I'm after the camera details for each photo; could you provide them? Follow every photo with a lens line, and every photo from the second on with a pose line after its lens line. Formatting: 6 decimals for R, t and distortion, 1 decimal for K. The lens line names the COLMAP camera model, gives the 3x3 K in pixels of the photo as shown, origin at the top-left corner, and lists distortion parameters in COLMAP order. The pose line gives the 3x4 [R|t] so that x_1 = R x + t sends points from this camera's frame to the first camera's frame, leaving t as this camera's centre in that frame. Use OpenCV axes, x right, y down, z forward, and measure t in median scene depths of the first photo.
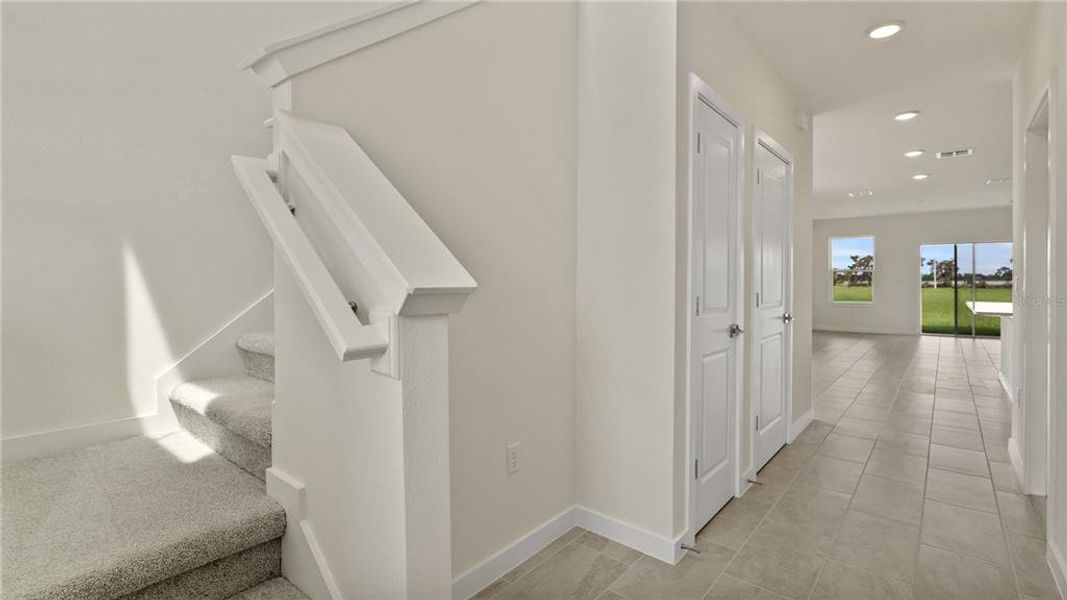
lens RADIAL K [[485.7, 0, 533.5], [0, 485.7, 300.0], [0, 0, 1]] dist [-0.017802, 0.000032]
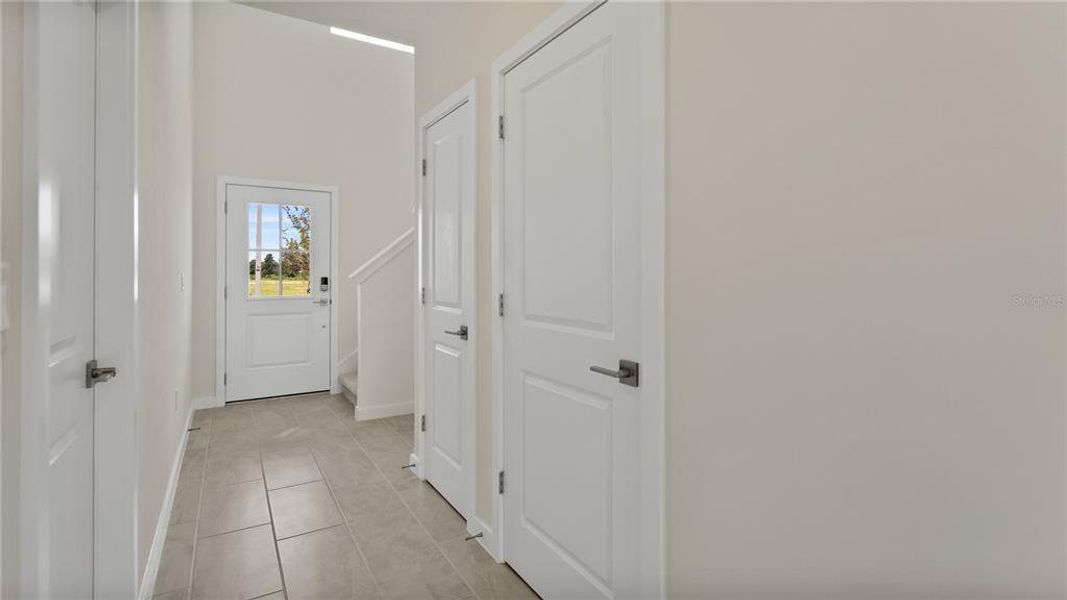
lens RADIAL K [[488.6, 0, 528.8], [0, 488.6, 297.0], [0, 0, 1]] dist [0.000409, 0.000160]
pose [[-0.318688, 0.005971, -0.947841, 1.382330], [-0.043004, 0.998859, 0.020752, -0.025171], [0.946884, 0.047374, -0.318068, 1.555284]]
